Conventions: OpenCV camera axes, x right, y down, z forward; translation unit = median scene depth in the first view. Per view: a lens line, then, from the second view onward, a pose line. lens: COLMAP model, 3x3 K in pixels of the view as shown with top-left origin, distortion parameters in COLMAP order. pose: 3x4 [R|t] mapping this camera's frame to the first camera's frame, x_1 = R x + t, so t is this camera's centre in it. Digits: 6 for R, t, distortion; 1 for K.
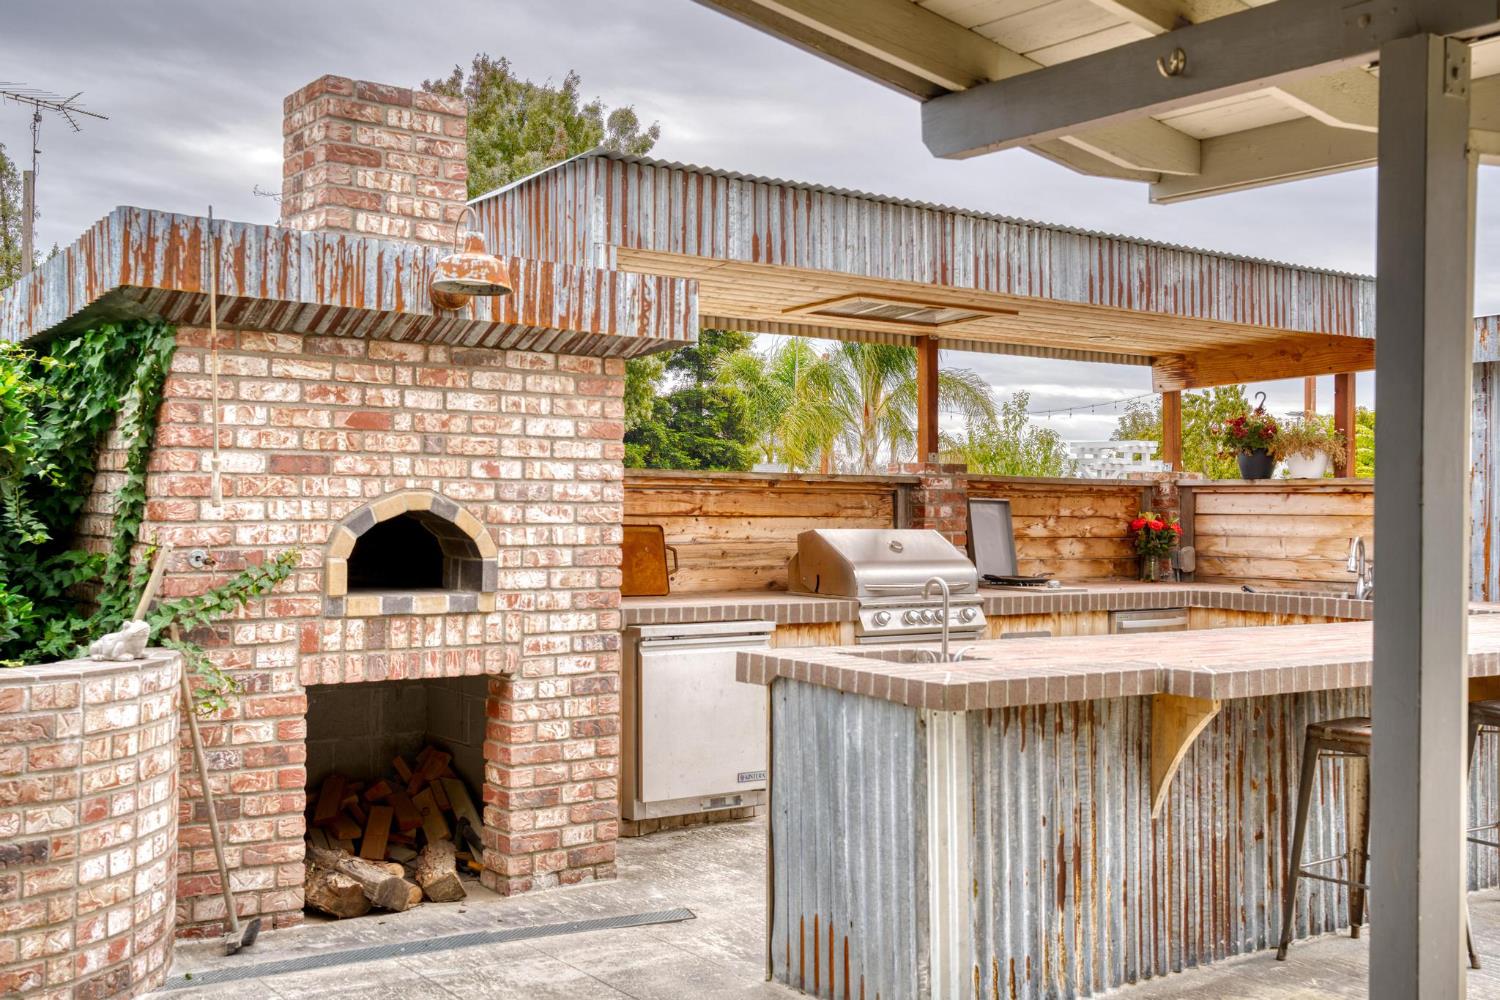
lens RADIAL K [[1582.9, 0, 737.9], [0, 1582.9, 491.1], [0, 0, 1]] dist [0.044836, 0.000000]
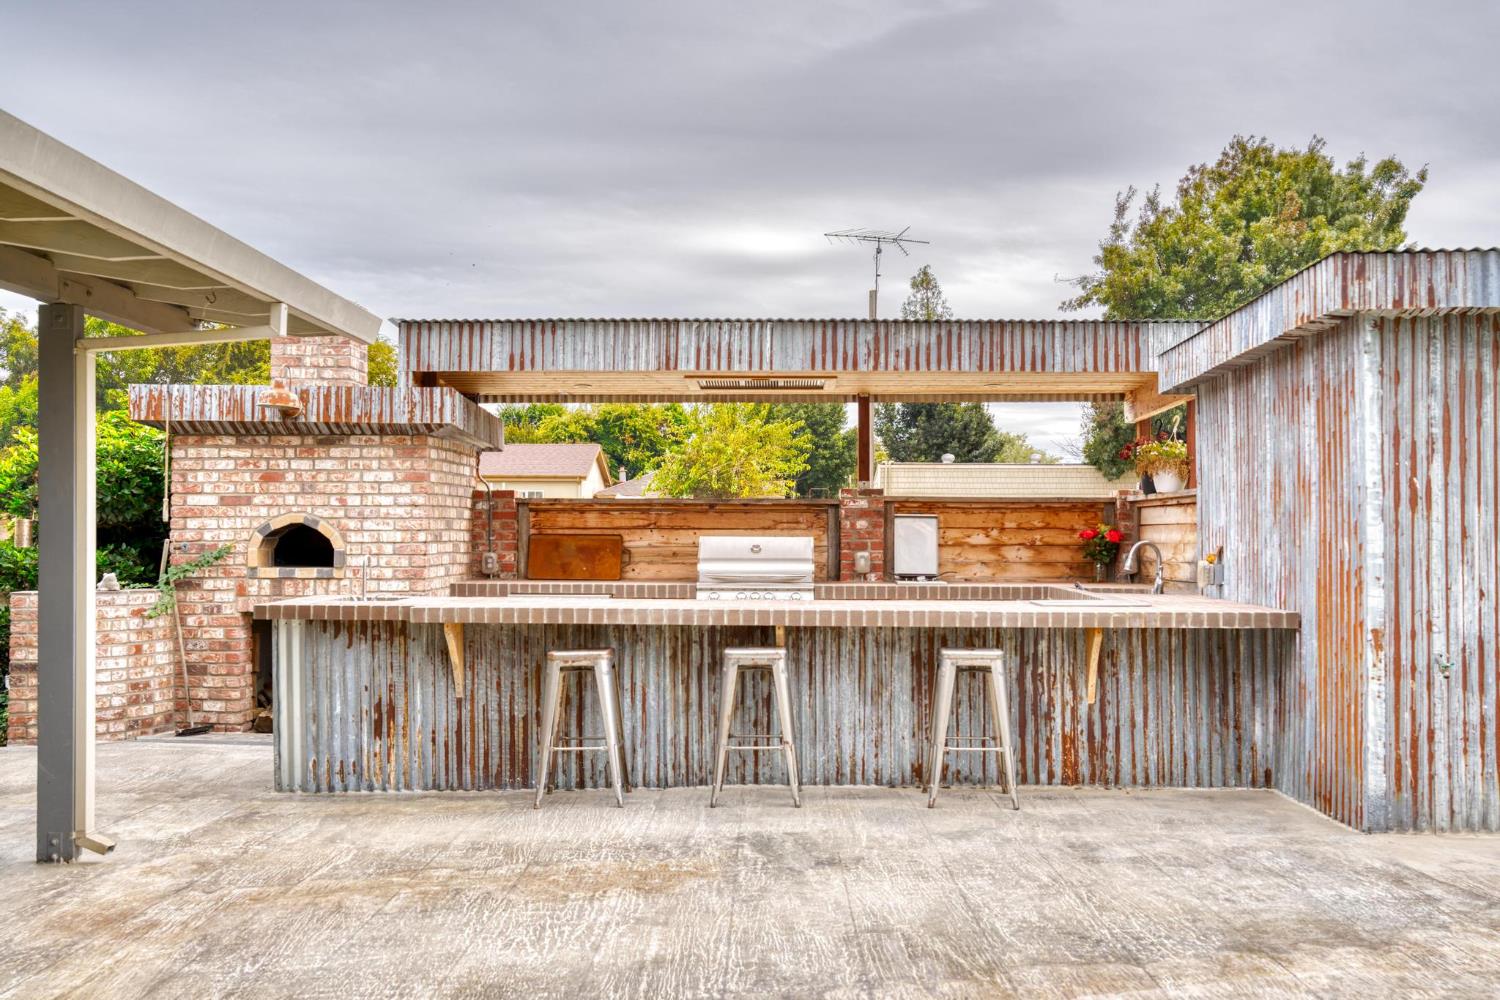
lens RADIAL K [[1396.3, 0, 749.4], [0, 1396.3, 510.4], [0, 0, 1]] dist [0.011179, 0.000000]
pose [[0.788837, -0.019470, -0.614295, 1.252621], [0.011950, 0.999795, -0.016343, 0.030661], [0.614487, 0.005551, 0.788907, 0.013245]]
